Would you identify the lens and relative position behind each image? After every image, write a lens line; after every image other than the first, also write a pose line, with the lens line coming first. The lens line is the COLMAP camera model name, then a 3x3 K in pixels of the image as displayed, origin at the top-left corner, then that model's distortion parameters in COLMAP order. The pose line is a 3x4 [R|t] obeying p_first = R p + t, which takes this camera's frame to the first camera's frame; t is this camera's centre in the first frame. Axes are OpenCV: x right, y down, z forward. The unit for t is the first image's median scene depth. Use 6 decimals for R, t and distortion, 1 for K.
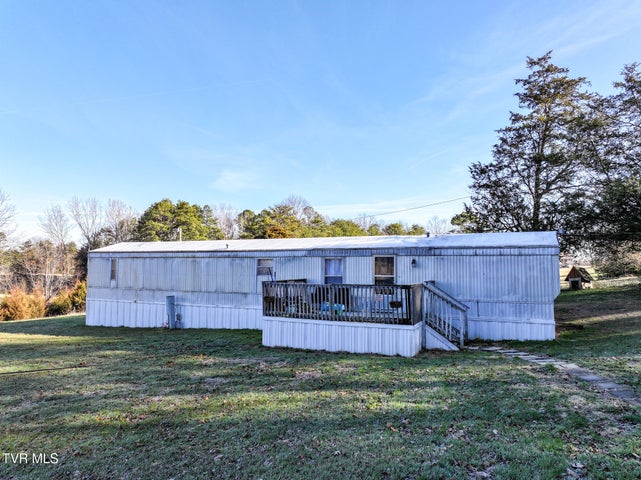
lens RADIAL K [[447.0, 0, 320.5], [0, 447.0, 240.0], [0, 0, 1]] dist [0.007664, 0.003216]
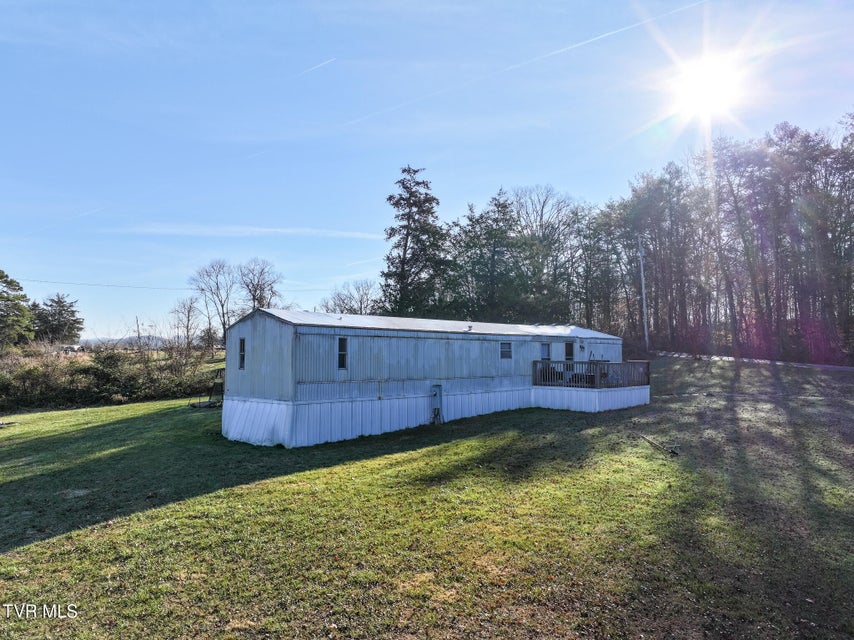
lens RADIAL K [[595.5, 0, 427.0], [0, 595.5, 320.0], [0, 0, 1]] dist [0.007664, 0.003216]
pose [[0.317226, 0.050838, 0.946986, -1.317098], [-0.057128, 0.997773, -0.034427, 0.041953], [-0.946628, -0.043178, 0.319424, 0.634974]]
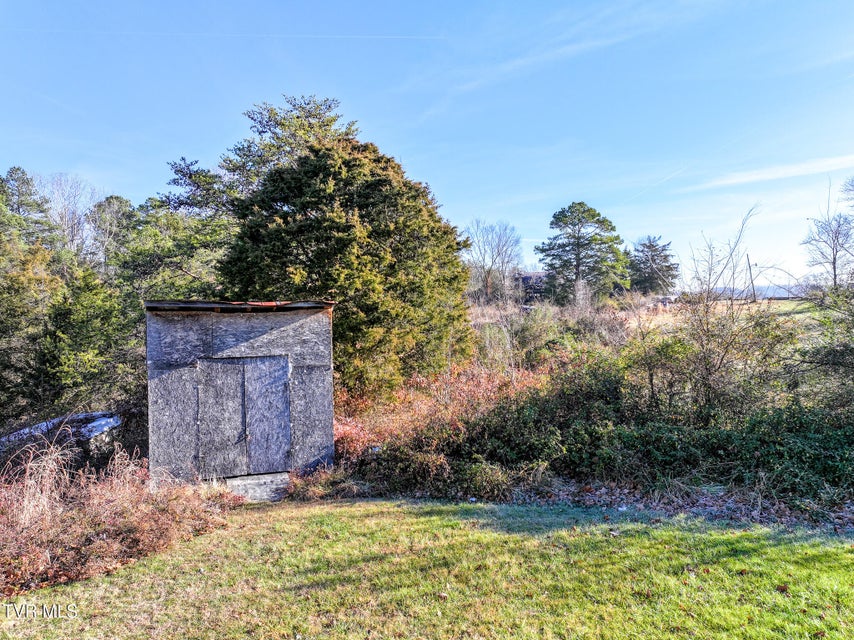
lens RADIAL K [[595.5, 0, 427.0], [0, 595.5, 320.0], [0, 0, 1]] dist [0.007664, 0.003216]
pose [[0.938129, -0.024233, 0.345436, -0.484503], [-0.001554, 0.997244, 0.074177, 0.118294], [-0.346282, -0.070124, 0.935506, 1.781194]]
